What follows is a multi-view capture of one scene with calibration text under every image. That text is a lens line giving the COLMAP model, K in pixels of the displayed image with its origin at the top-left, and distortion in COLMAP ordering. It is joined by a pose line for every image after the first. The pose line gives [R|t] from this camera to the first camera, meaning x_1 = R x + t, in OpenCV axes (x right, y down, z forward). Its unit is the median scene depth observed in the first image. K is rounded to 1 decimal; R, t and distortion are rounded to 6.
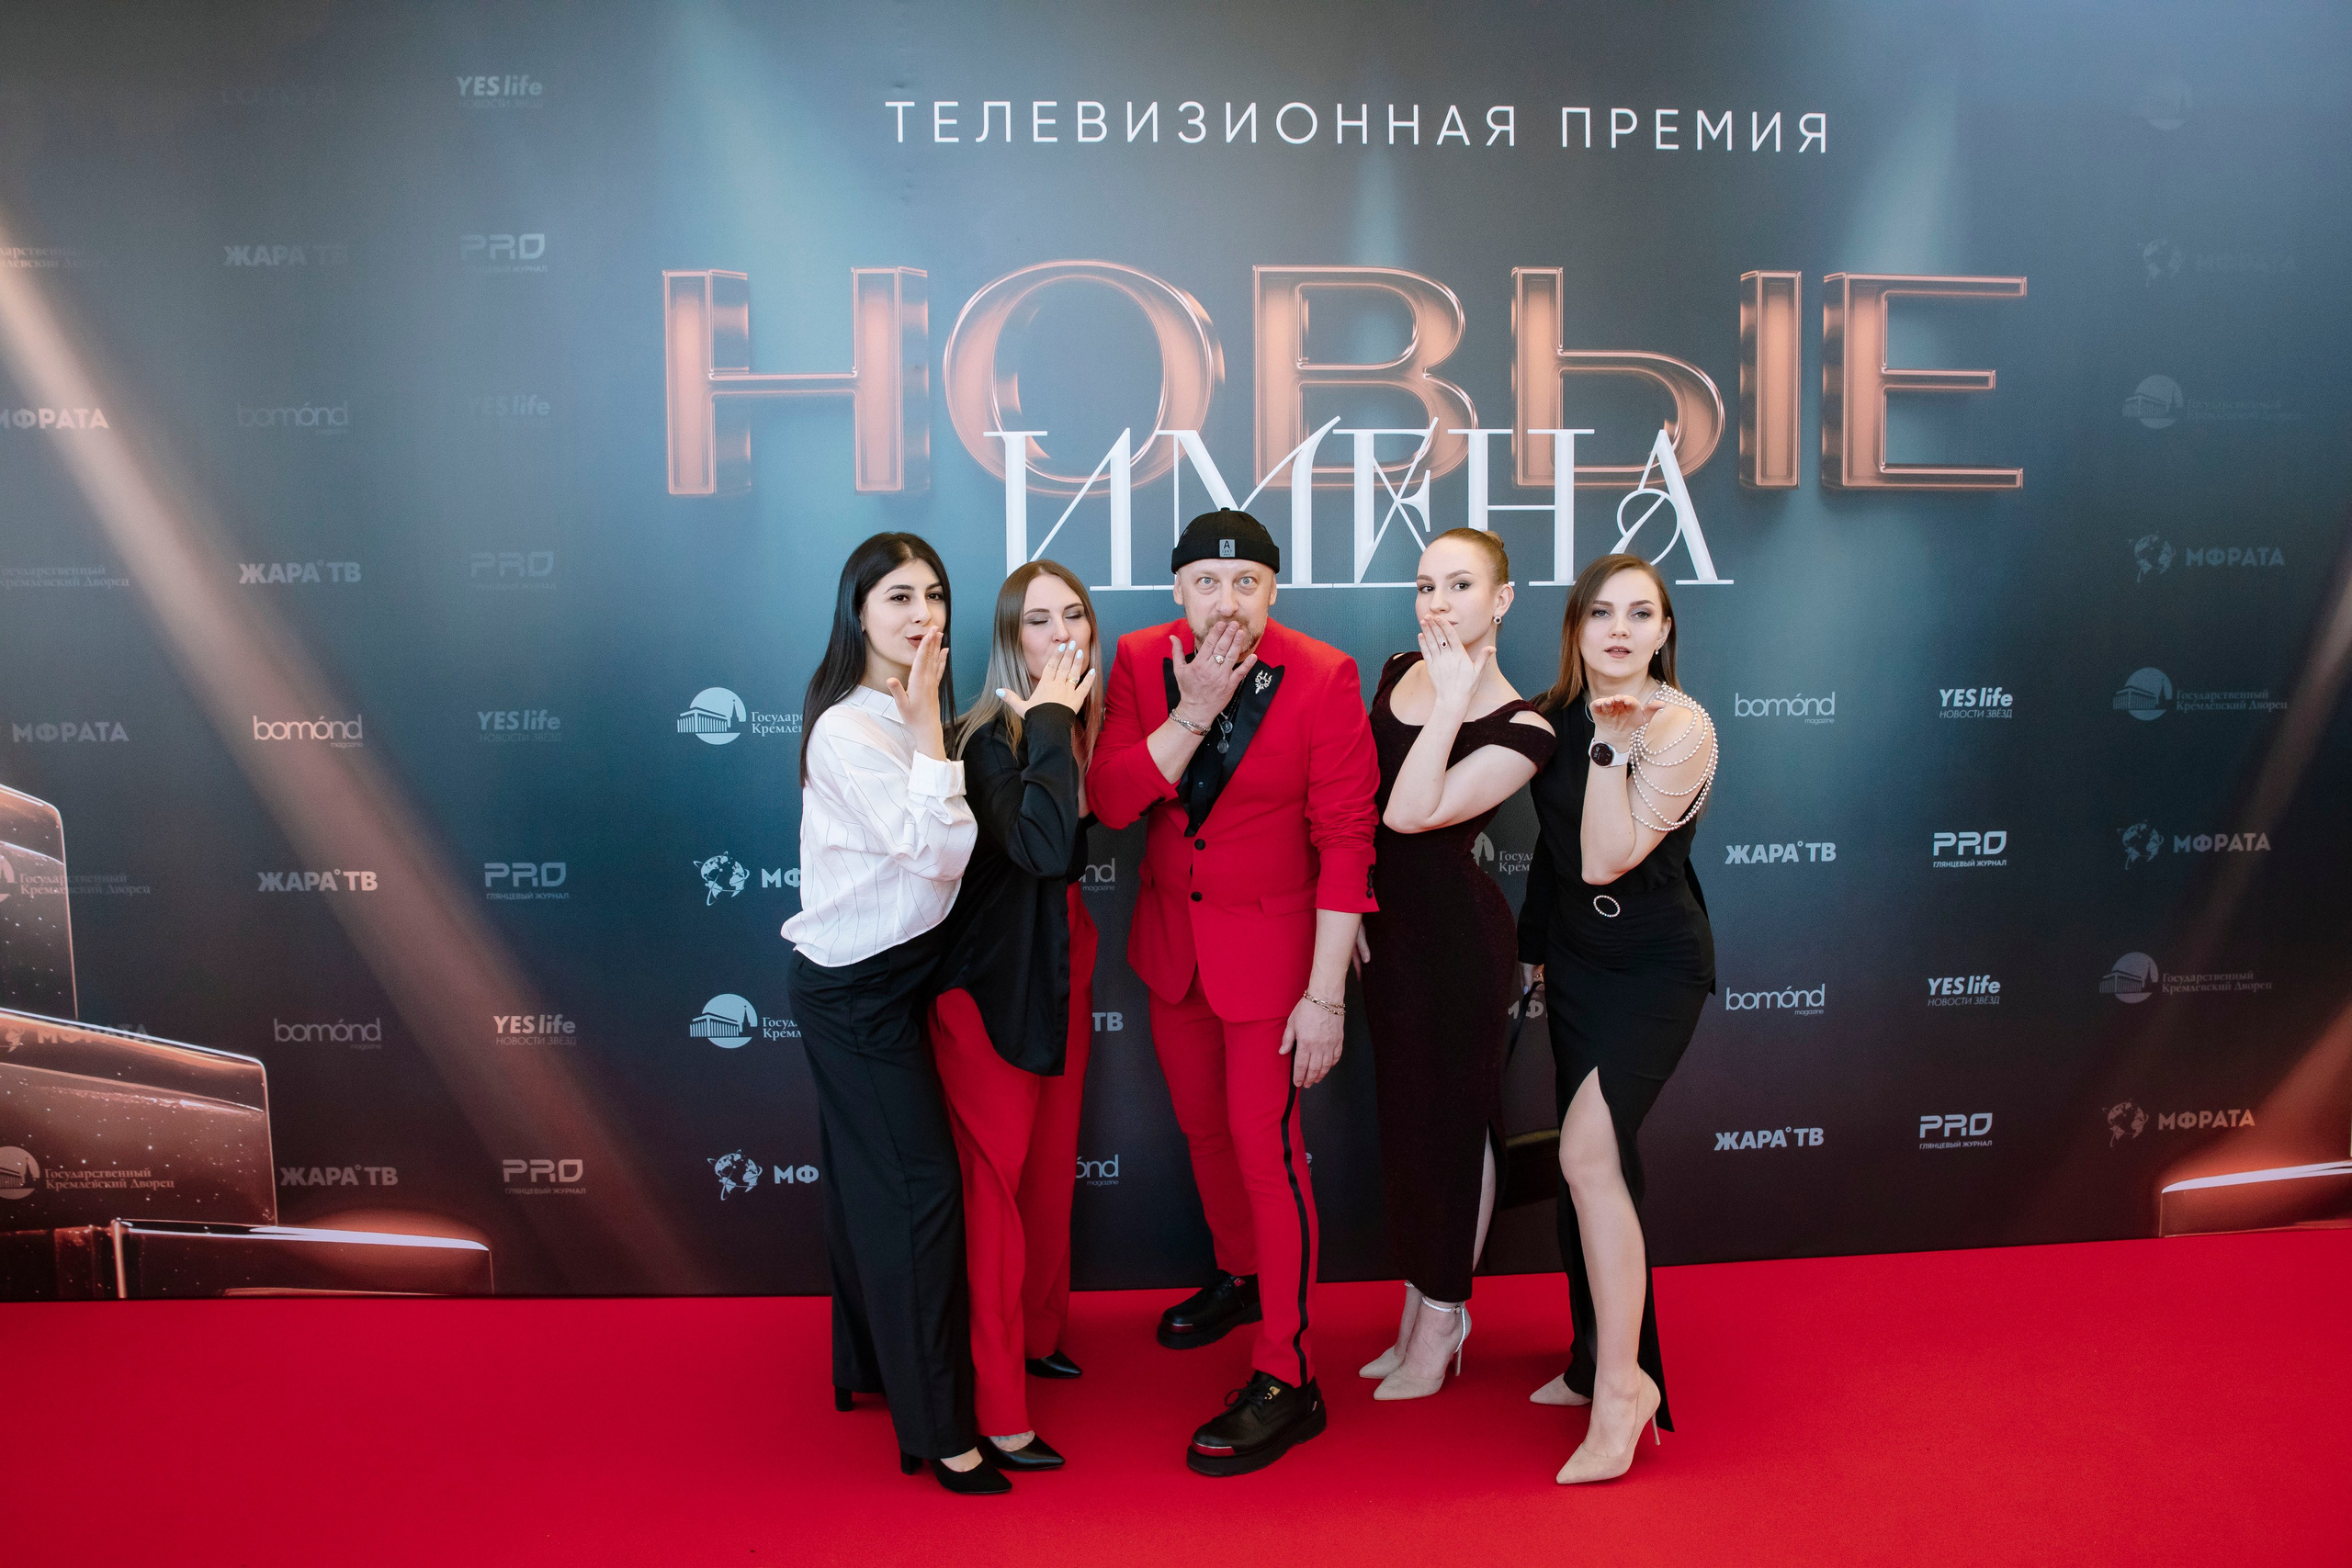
lens RADIAL K [[1883.8, 0, 1166.7], [0, 1883.8, 800.2], [0, 0, 1]] dist [-0.130289, 0.106971]
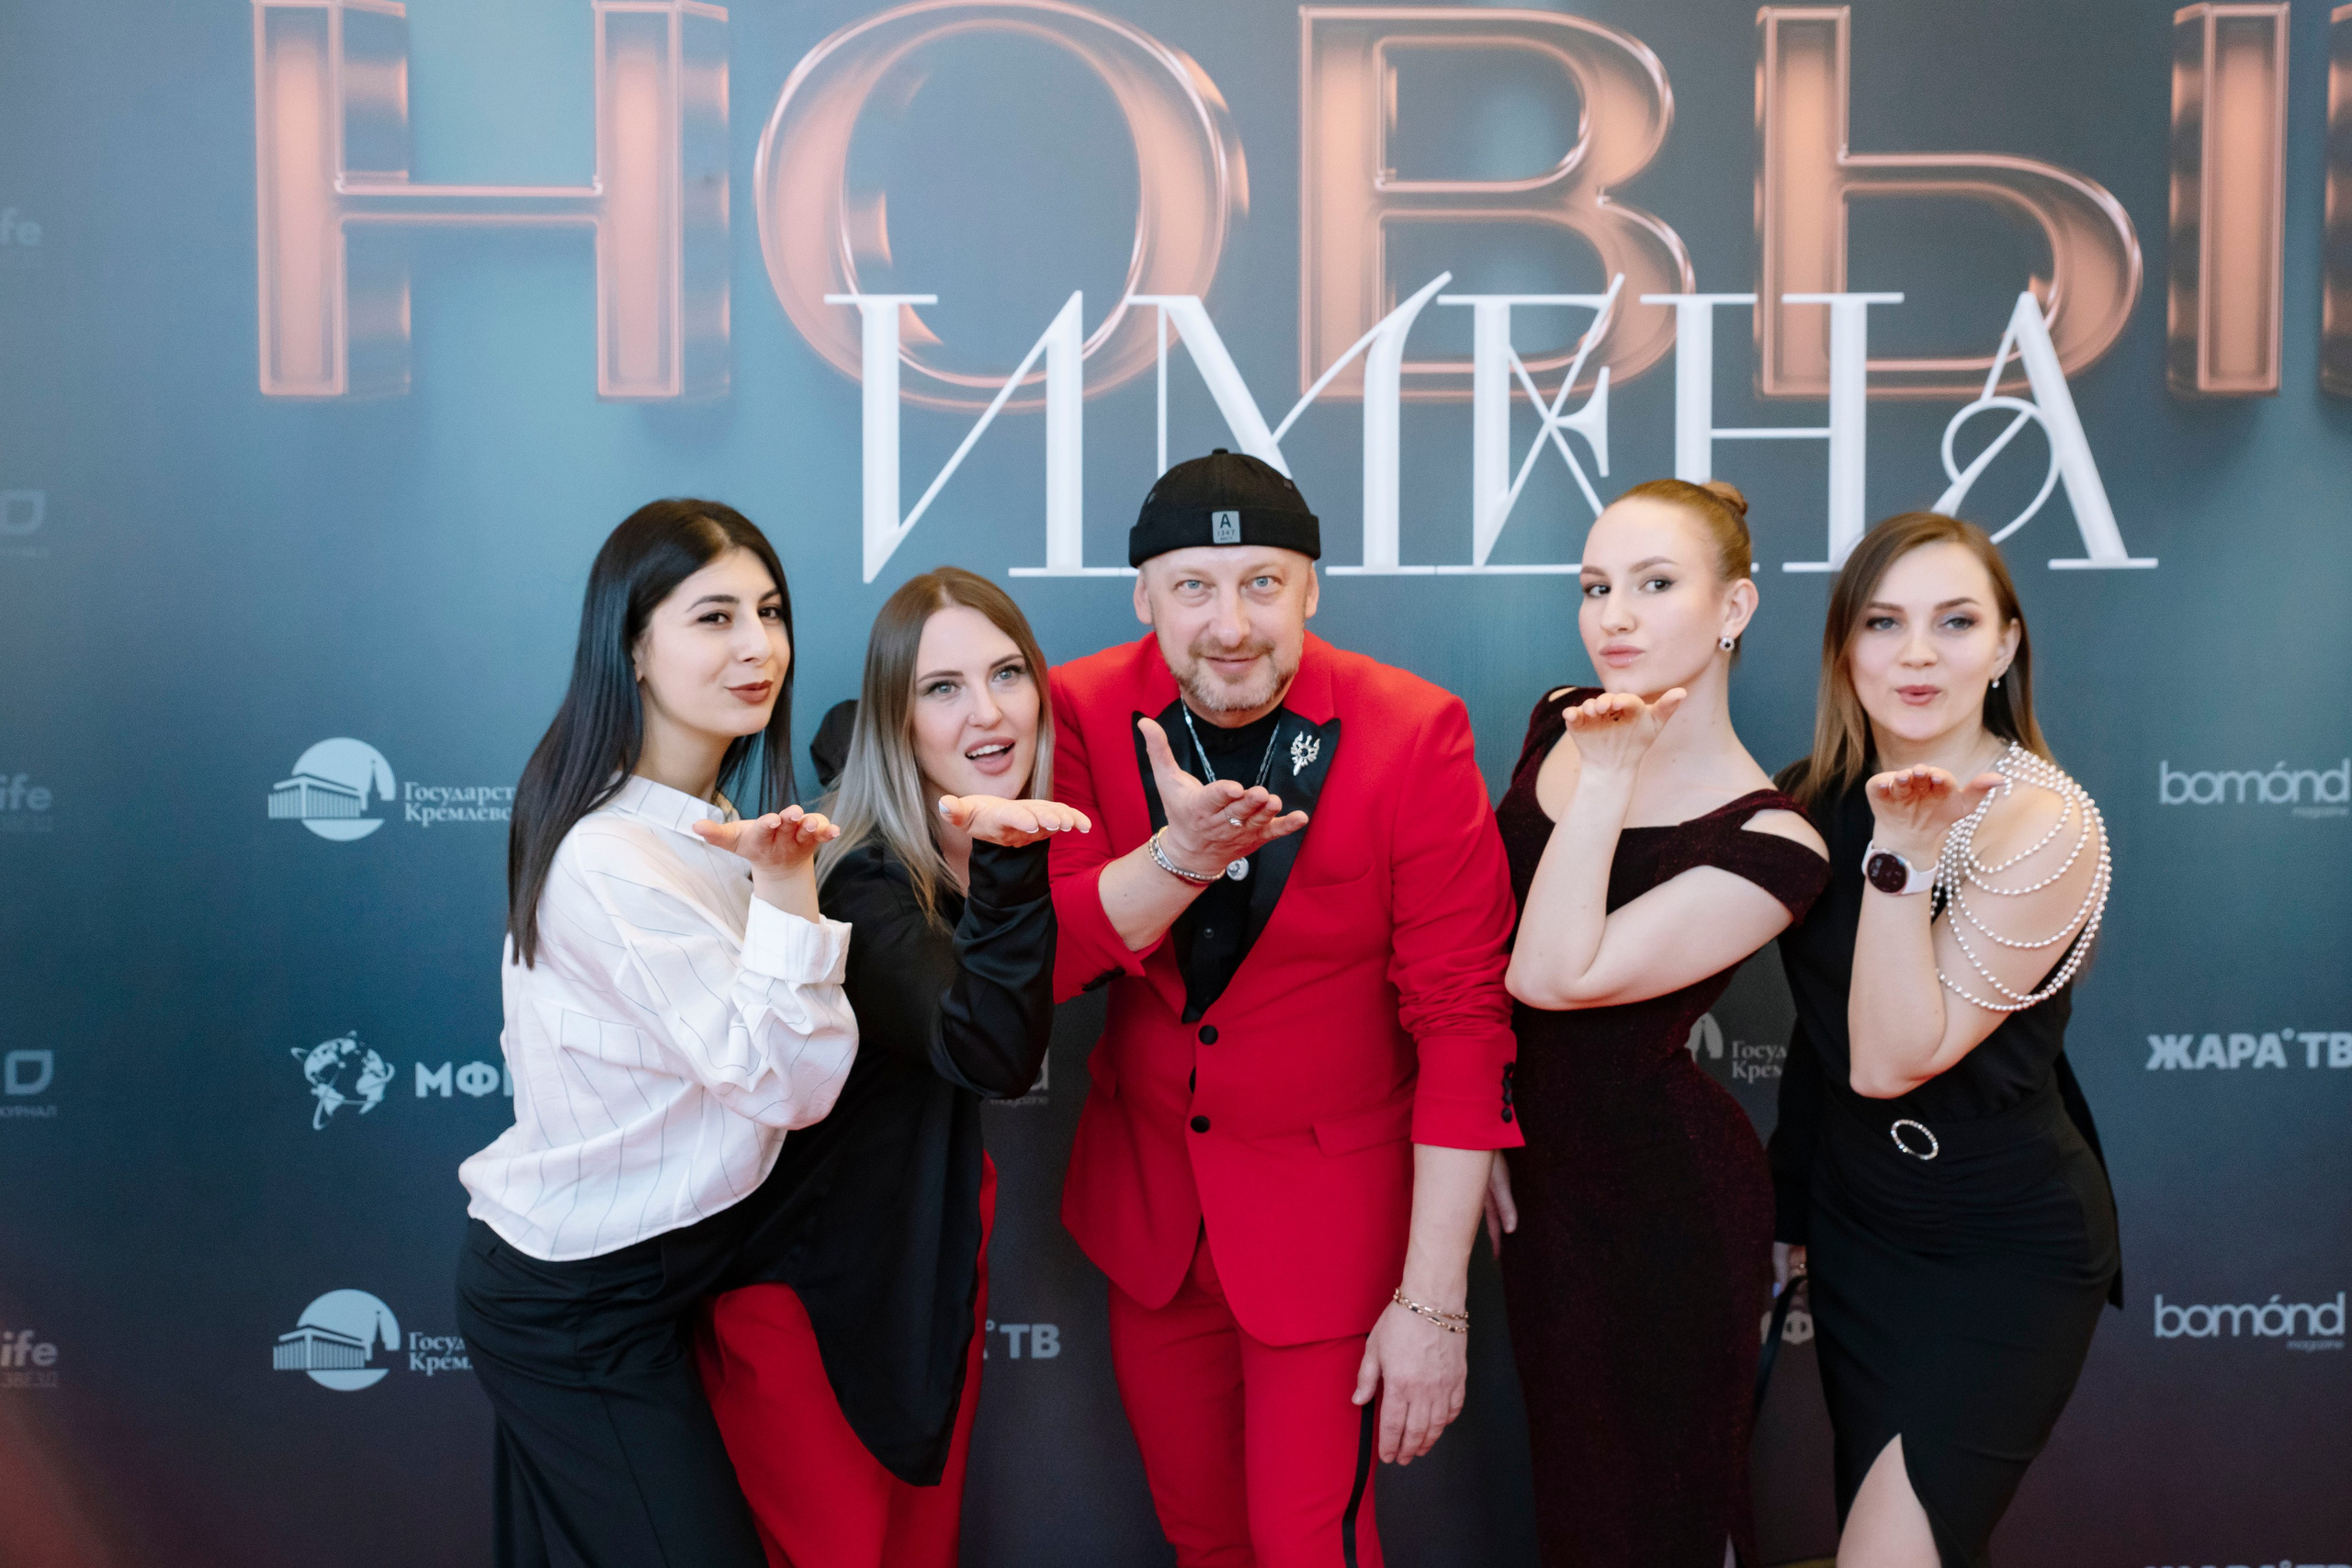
lens RADIAL K [[2744.3, 0, 1152.4], [0, 2744.3, 801.3], [0, 0, 1]] dist [0.053530, 0.000000]
pose [[0.999937, 0.006380, -0.009183, 0.010540], [-0.006999, 0.997591, -0.069022, 0.013755], [0.008721, 0.069082, 0.997573, 0.174467]]
